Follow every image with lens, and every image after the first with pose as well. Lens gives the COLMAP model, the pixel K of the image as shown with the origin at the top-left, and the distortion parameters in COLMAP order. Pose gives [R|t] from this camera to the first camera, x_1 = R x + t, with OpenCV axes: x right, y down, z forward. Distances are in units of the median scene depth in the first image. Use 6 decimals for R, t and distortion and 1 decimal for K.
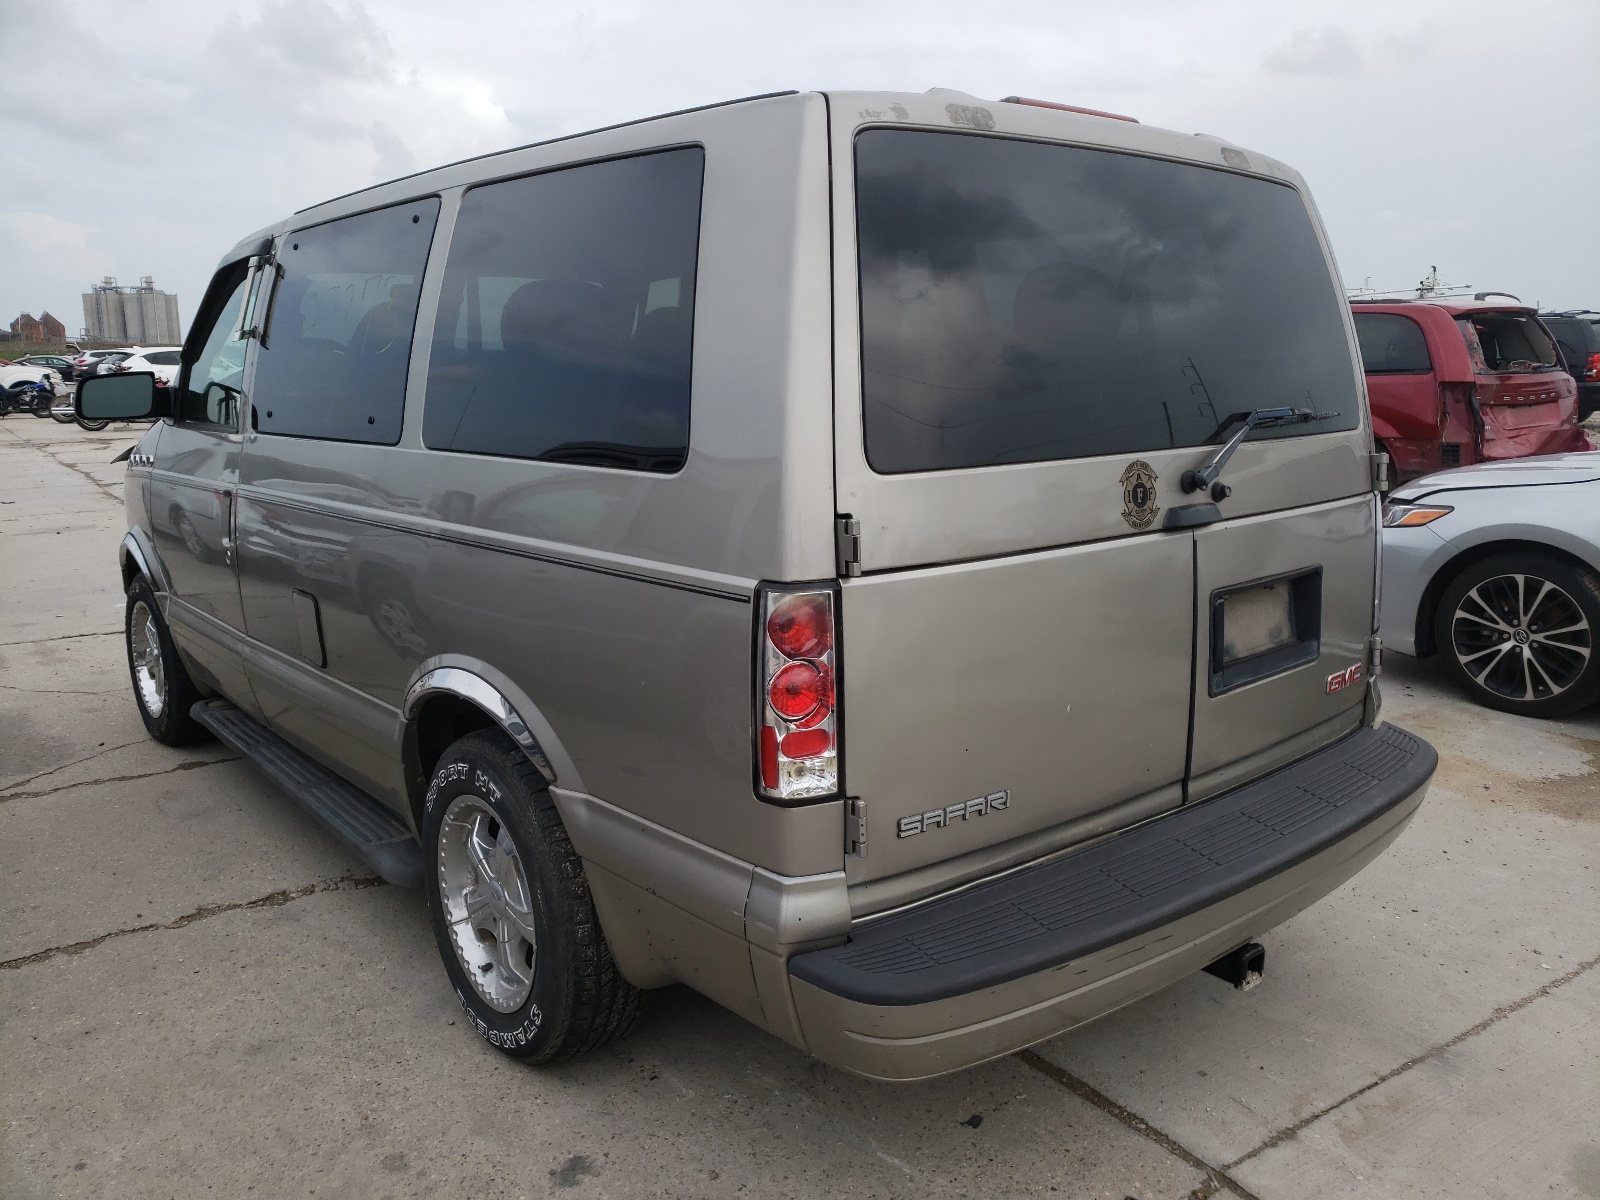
lens RADIAL K [[1293.0, 0, 796.6], [0, 1293.0, 596.4], [0, 0, 1]] dist [0.013102, 0.017278]
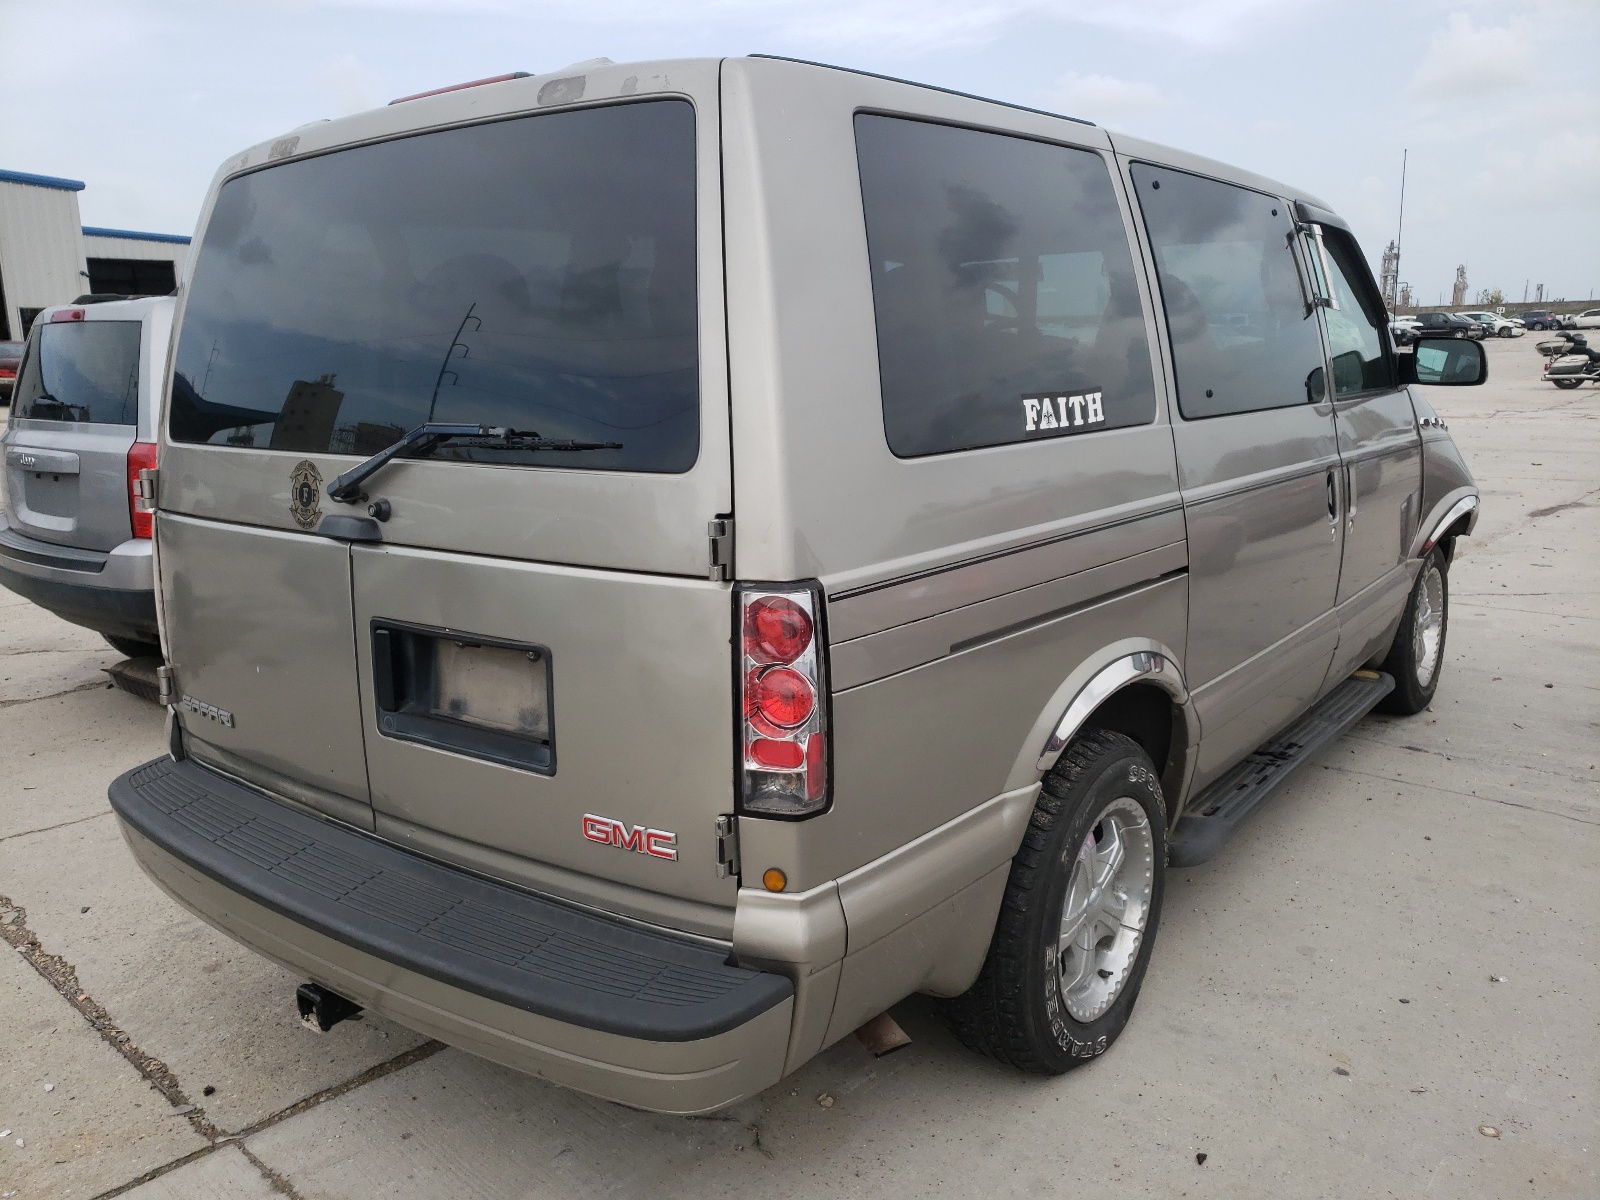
lens RADIAL K [[1293.0, 0, 782.9], [0, 1293.0, 596.2], [0, 0, 1]] dist [0.013102, 0.017278]
pose [[0.201666, 0.208339, -0.957040, 1.276541], [-0.154865, 0.971607, 0.178877, -0.231141], [0.967134, 0.112139, 0.228204, 1.095913]]
